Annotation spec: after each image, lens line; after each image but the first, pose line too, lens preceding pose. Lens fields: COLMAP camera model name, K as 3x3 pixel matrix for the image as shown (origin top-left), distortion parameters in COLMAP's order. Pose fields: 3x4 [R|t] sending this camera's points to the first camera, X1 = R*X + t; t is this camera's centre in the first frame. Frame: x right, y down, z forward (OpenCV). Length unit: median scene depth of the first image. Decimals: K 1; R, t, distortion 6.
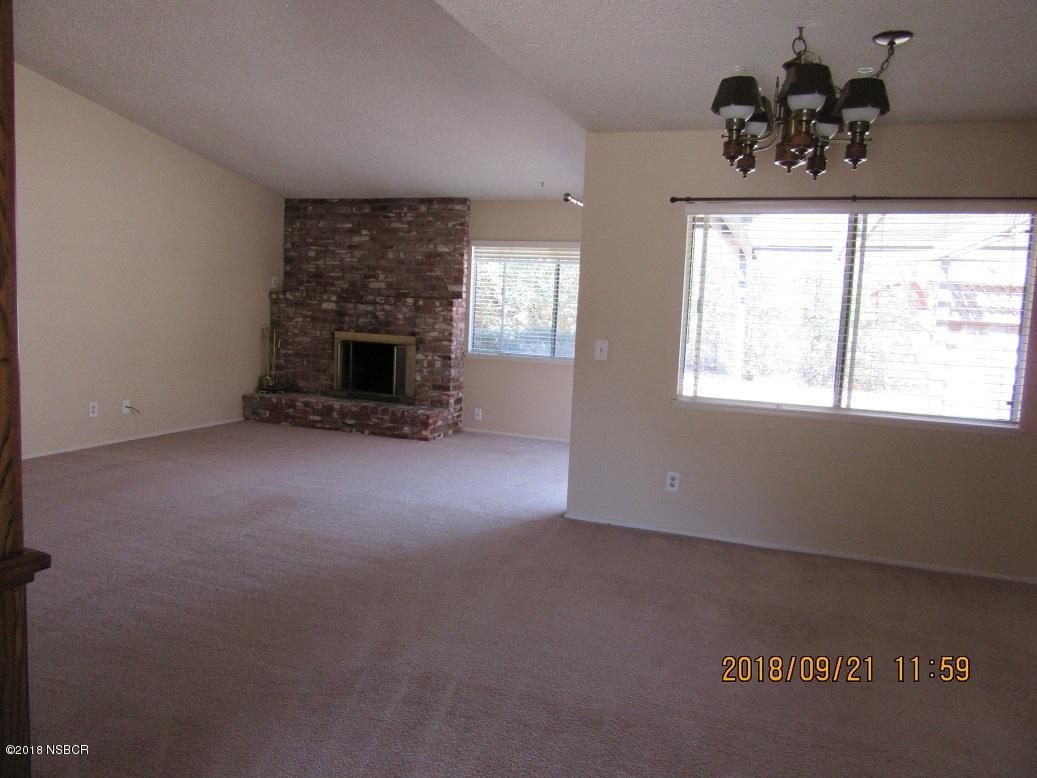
lens RADIAL K [[760.5, 0, 518.5], [0, 760.5, 389.0], [0, 0, 1]] dist [-0.014509, 0.005017]
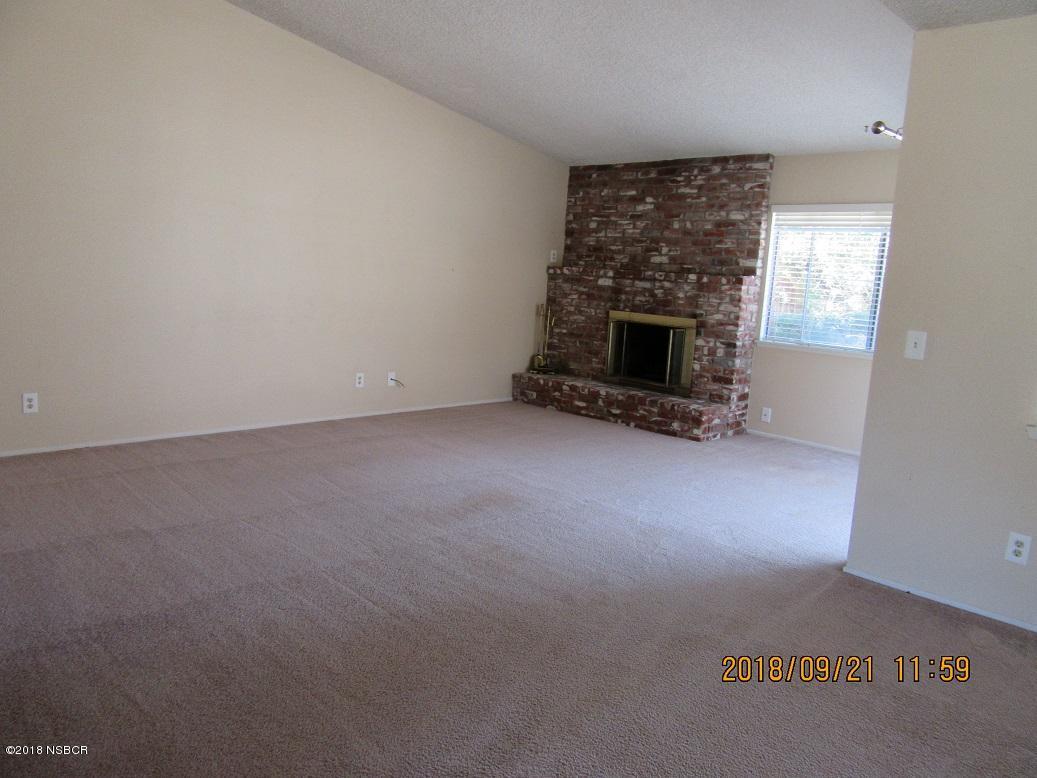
lens RADIAL K [[760.5, 0, 518.5], [0, 760.5, 389.0], [0, 0, 1]] dist [-0.014509, 0.005017]
pose [[0.909723, 0.070056, -0.409263, 0.039001], [-0.060680, 0.997513, 0.035868, -0.008260], [0.410758, -0.007796, 0.911711, 0.129148]]
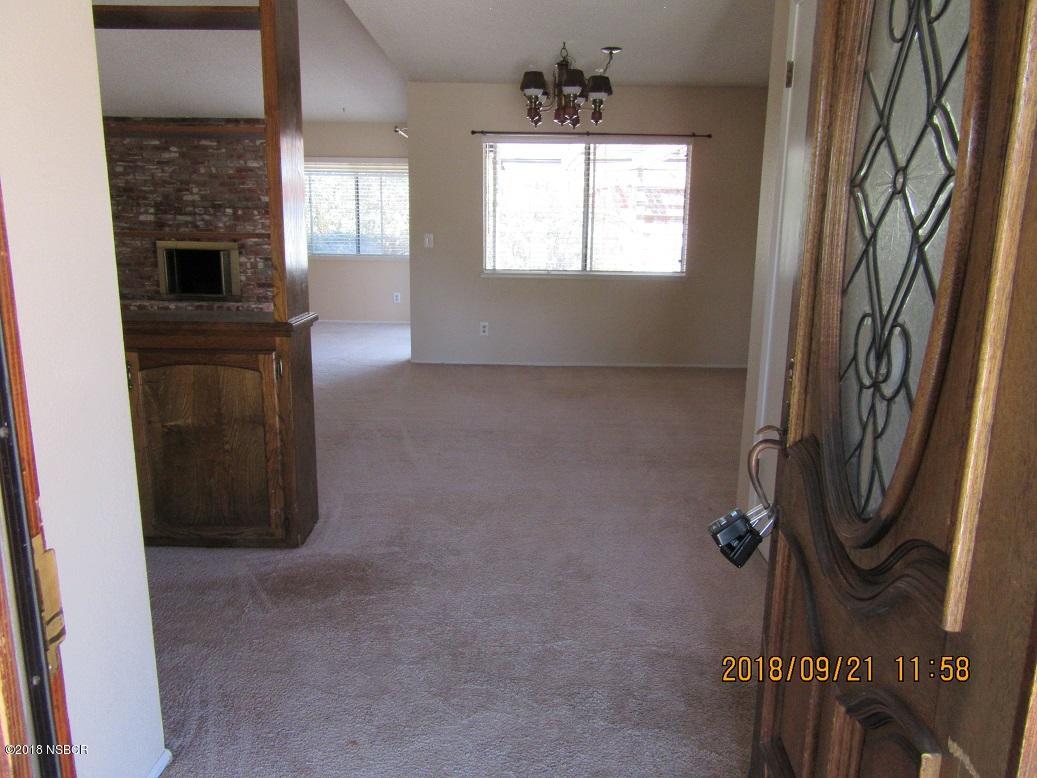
lens RADIAL K [[760.5, 0, 518.5], [0, 760.5, 389.0], [0, 0, 1]] dist [-0.014509, 0.005017]
pose [[0.936958, -0.104340, 0.333502, -0.141384], [0.064464, 0.989611, 0.128506, 0.030871], [-0.343445, -0.098906, 0.933950, -0.244397]]
